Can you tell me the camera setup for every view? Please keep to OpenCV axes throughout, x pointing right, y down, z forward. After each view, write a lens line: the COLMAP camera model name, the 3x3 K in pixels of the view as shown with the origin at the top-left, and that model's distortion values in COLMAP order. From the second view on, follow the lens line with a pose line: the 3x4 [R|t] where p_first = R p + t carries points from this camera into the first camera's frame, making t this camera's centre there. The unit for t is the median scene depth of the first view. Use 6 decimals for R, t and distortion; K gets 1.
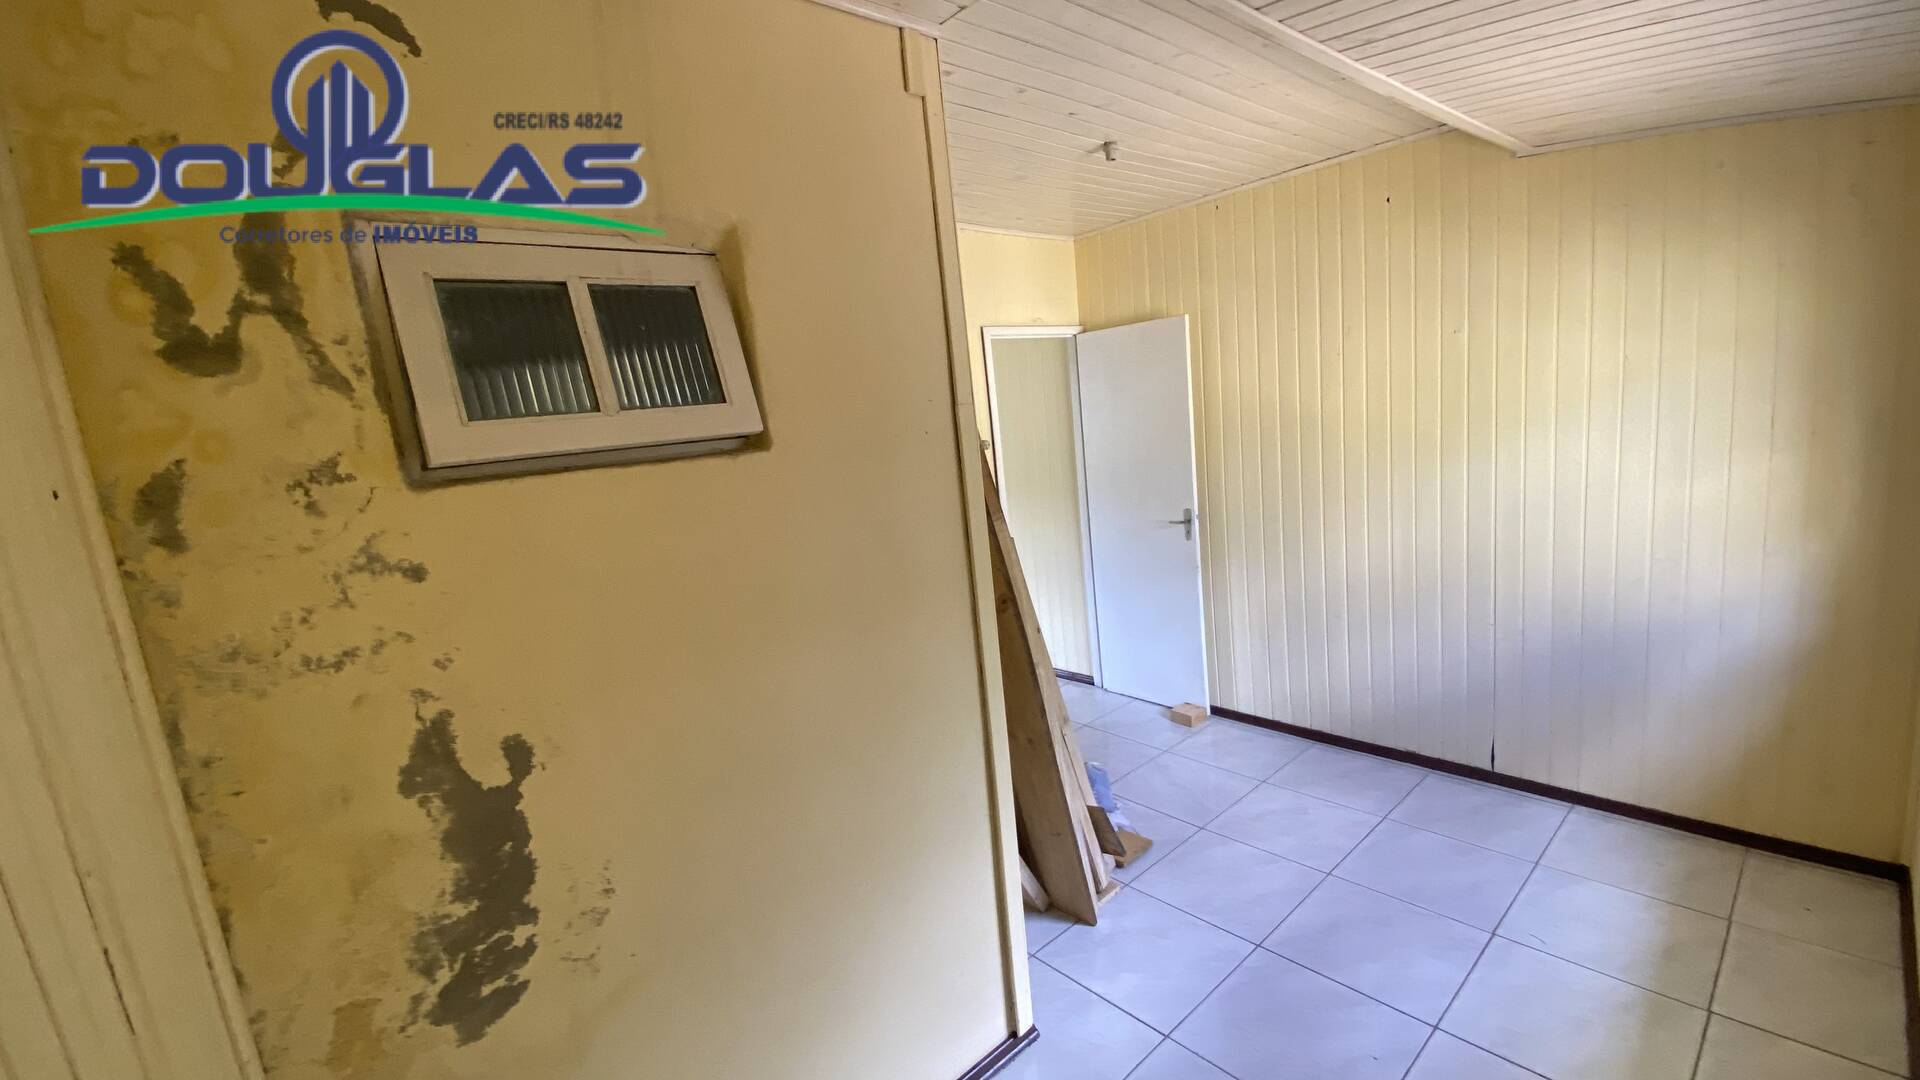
lens RADIAL K [[787.8, 0, 957.4], [0, 787.8, 538.6], [0, 0, 1]] dist [0.025642, -0.024513]
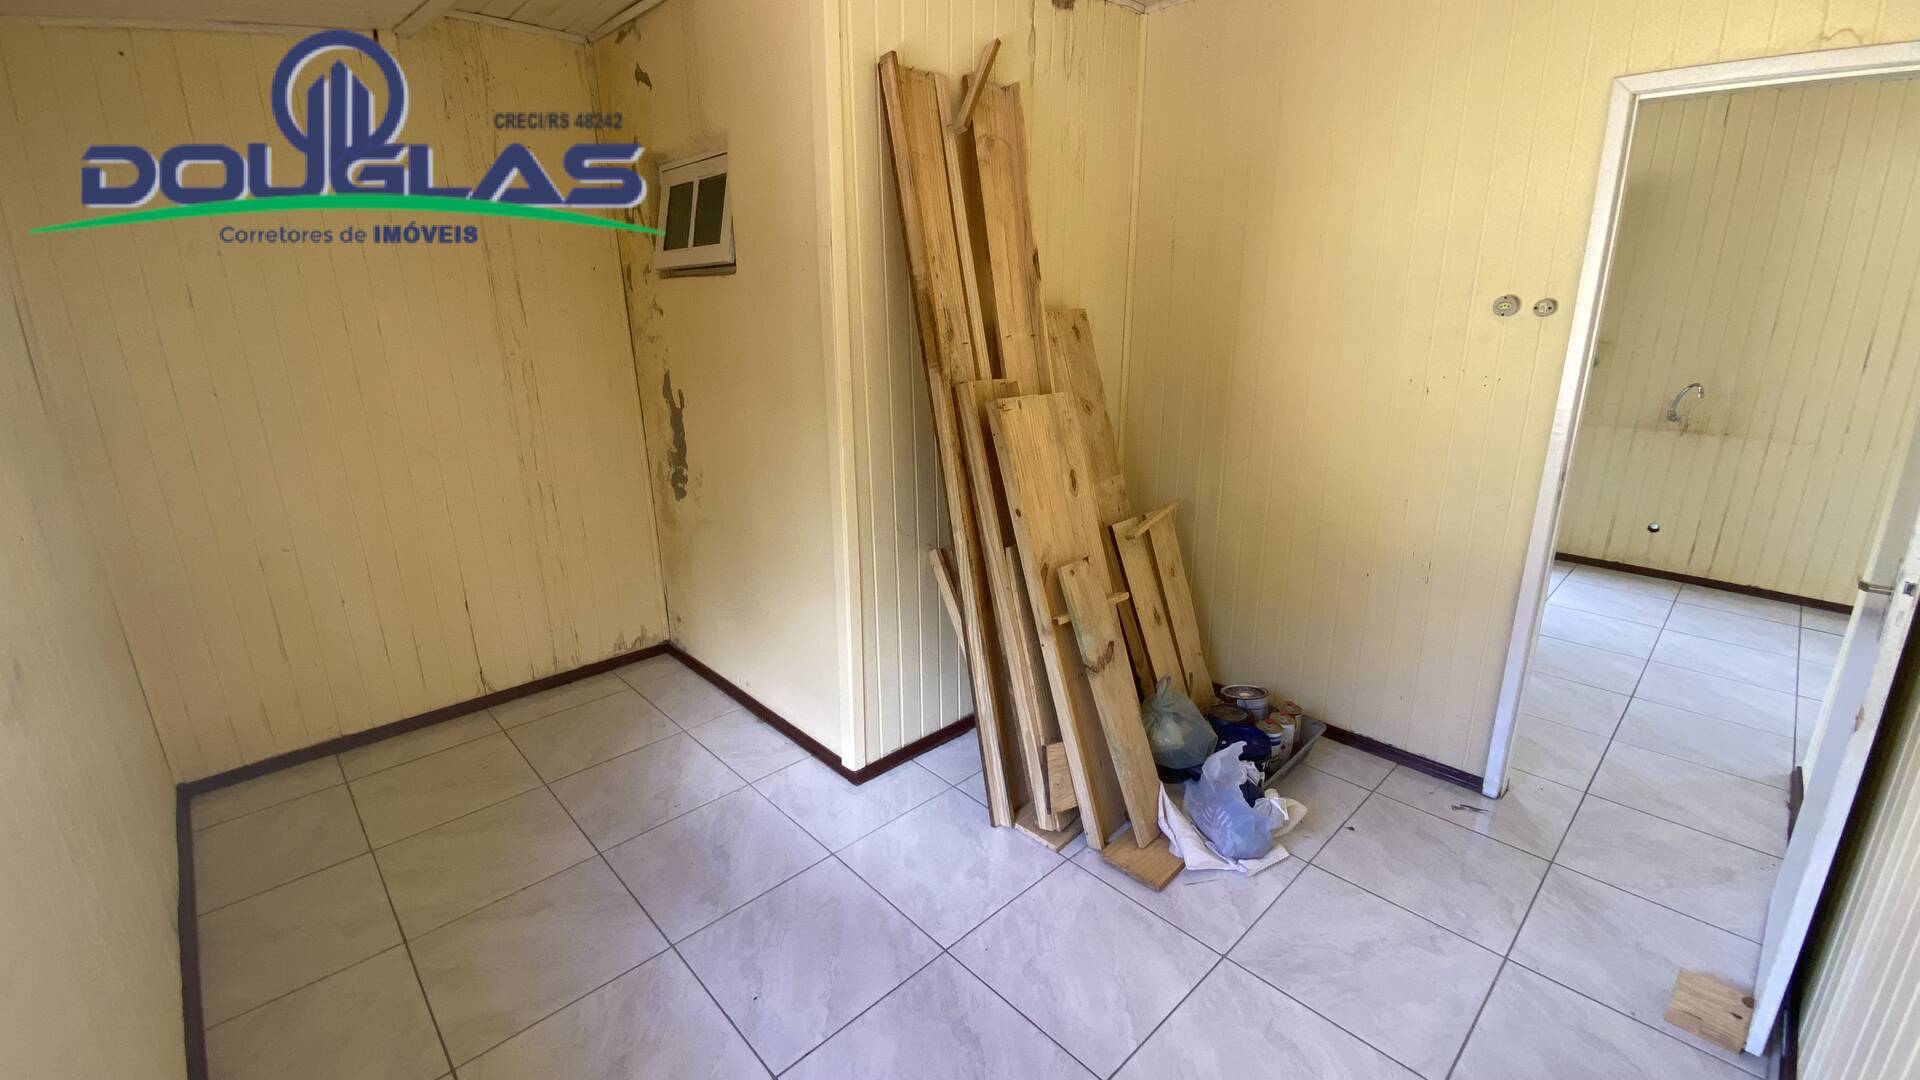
lens RADIAL K [[787.8, 0, 957.4], [0, 787.8, 538.6], [0, 0, 1]] dist [0.025642, -0.024513]
pose [[0.032111, 0.380801, -0.924099, 1.673778], [-0.147396, 0.916271, 0.372453, -0.318564], [0.988556, 0.124249, 0.085551, 1.524190]]
